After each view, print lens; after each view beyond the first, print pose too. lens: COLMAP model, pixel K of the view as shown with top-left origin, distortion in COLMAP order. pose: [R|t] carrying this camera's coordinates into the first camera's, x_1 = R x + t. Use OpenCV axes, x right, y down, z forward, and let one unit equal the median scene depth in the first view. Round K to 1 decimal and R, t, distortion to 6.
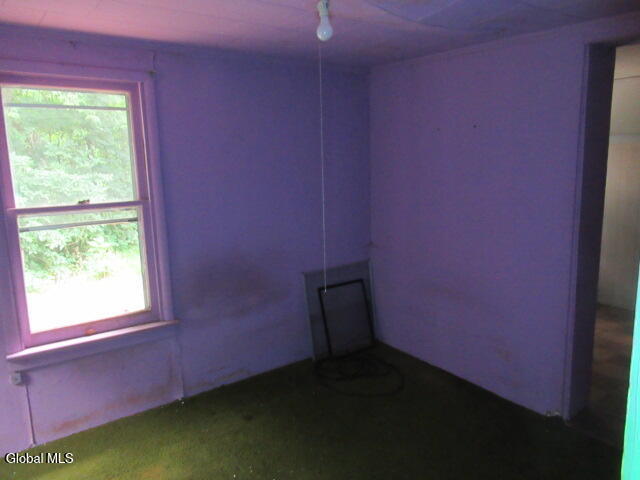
lens RADIAL K [[473.3, 0, 320.3], [0, 473.3, 242.6], [0, 0, 1]] dist [-0.016893, 0.007496]
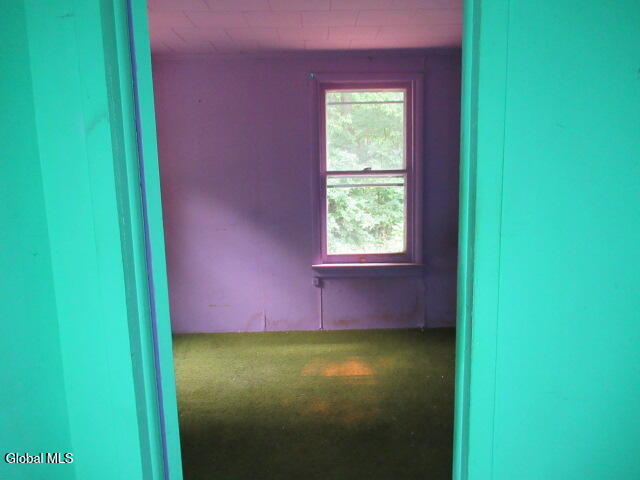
lens RADIAL K [[473.3, 0, 319.6], [0, 473.3, 239.3], [0, 0, 1]] dist [-0.016893, 0.007496]
pose [[0.801527, 0.086790, -0.591626, 0.227949], [-0.096877, 0.995187, 0.014745, 0.110204], [0.590058, 0.045496, 0.806078, -0.209676]]
